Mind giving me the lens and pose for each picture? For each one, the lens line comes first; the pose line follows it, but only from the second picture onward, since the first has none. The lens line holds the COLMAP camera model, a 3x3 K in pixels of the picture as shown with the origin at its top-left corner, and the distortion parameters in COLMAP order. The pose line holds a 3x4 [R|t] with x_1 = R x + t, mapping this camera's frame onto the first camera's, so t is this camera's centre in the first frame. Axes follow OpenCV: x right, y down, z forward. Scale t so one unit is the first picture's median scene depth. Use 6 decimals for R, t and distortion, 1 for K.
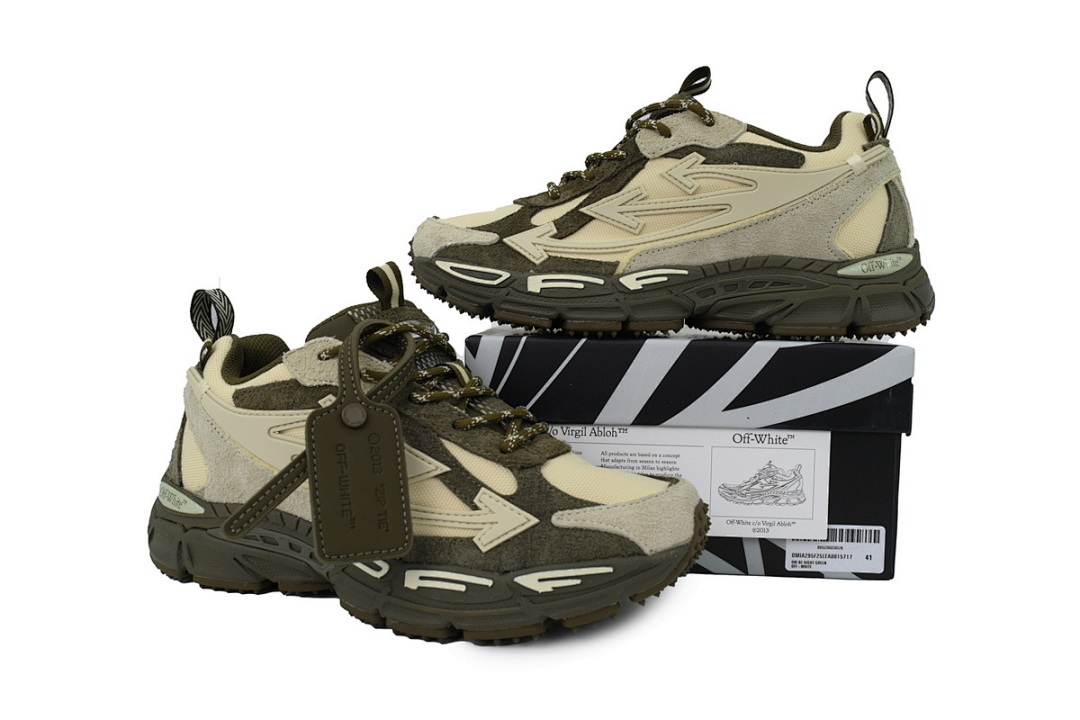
lens RADIAL K [[865.0, 0, 535.8], [0, 865.0, 360.2], [0, 0, 1]] dist [-0.012980, 0.003233]
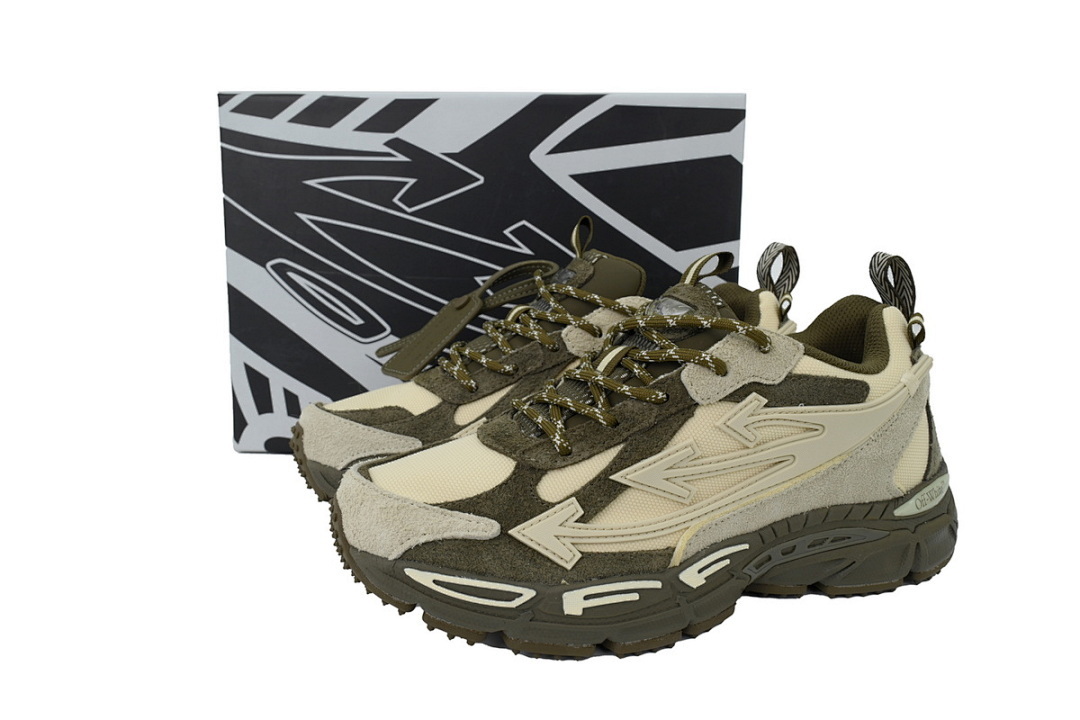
lens RADIAL K [[865.0, 0, 542.1], [0, 865.0, 360.3], [0, 0, 1]] dist [-0.012980, 0.003233]
pose [[0.909726, -0.094157, 0.404392, -0.286290], [0.049172, 0.991526, 0.120246, -0.365329], [-0.412287, -0.089506, 0.906646, 0.388528]]
